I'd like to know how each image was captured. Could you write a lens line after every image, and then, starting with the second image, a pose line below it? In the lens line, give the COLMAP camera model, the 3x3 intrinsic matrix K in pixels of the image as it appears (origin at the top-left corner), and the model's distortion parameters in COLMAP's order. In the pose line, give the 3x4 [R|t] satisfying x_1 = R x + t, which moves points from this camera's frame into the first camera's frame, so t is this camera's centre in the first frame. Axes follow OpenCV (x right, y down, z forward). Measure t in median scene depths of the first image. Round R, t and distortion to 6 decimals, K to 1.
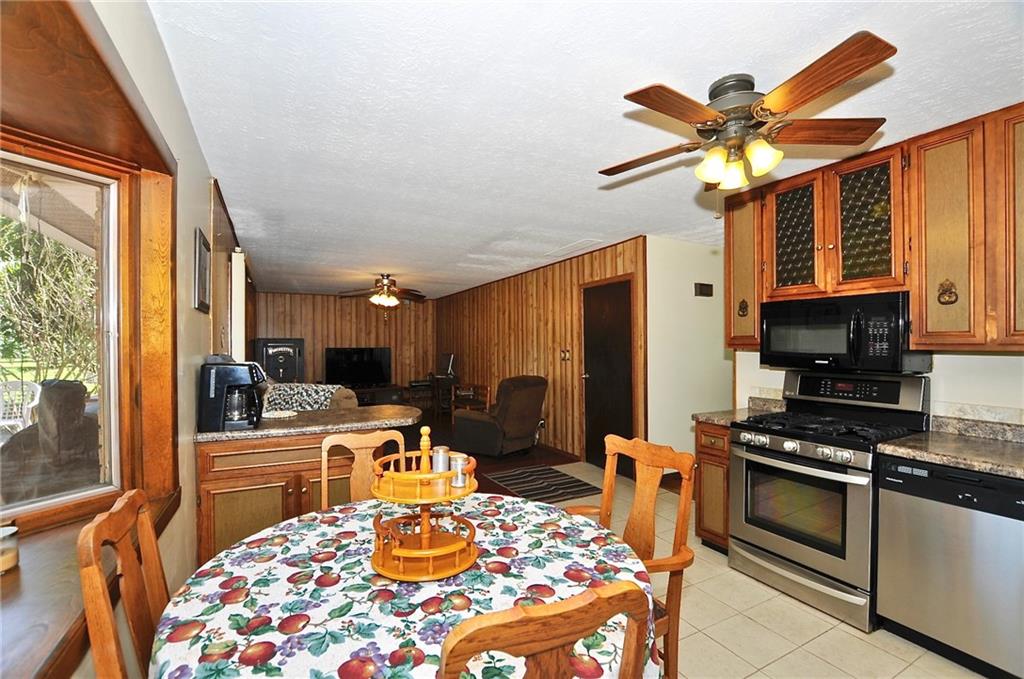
lens RADIAL K [[448.8, 0, 512.8], [0, 448.8, 342.9], [0, 0, 1]] dist [-0.028016, 0.003233]
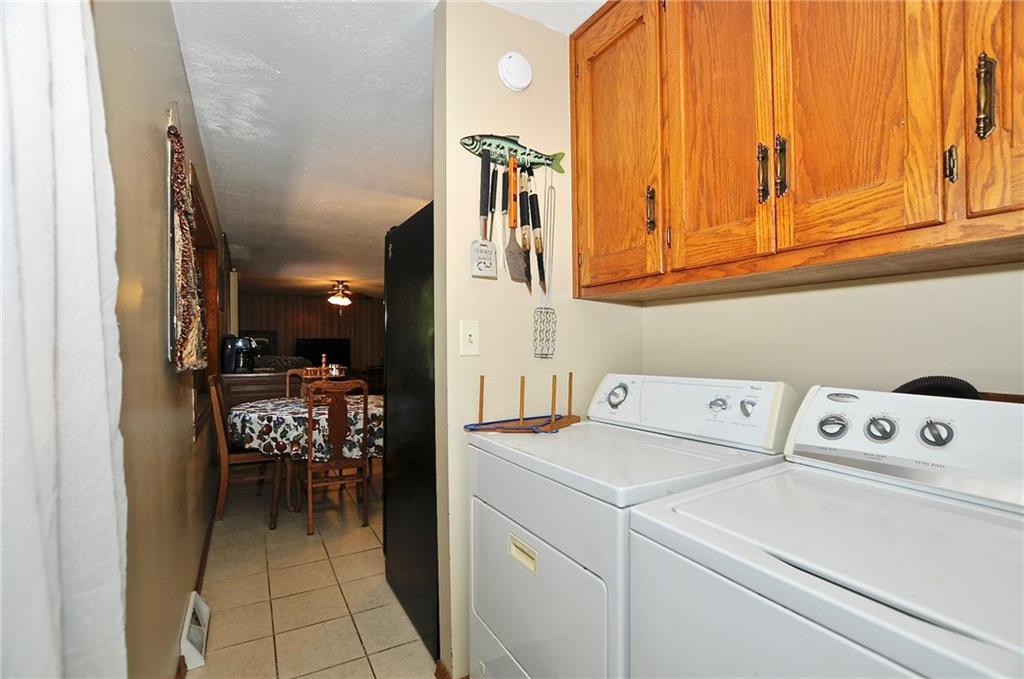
lens RADIAL K [[448.8, 0, 508.1], [0, 448.8, 338.7], [0, 0, 1]] dist [-0.028016, 0.003233]
pose [[0.999133, -0.004639, 0.041369, 0.152208], [0.004557, 0.999987, 0.002071, 0.016132], [-0.041378, -0.001880, 0.999142, -0.332440]]
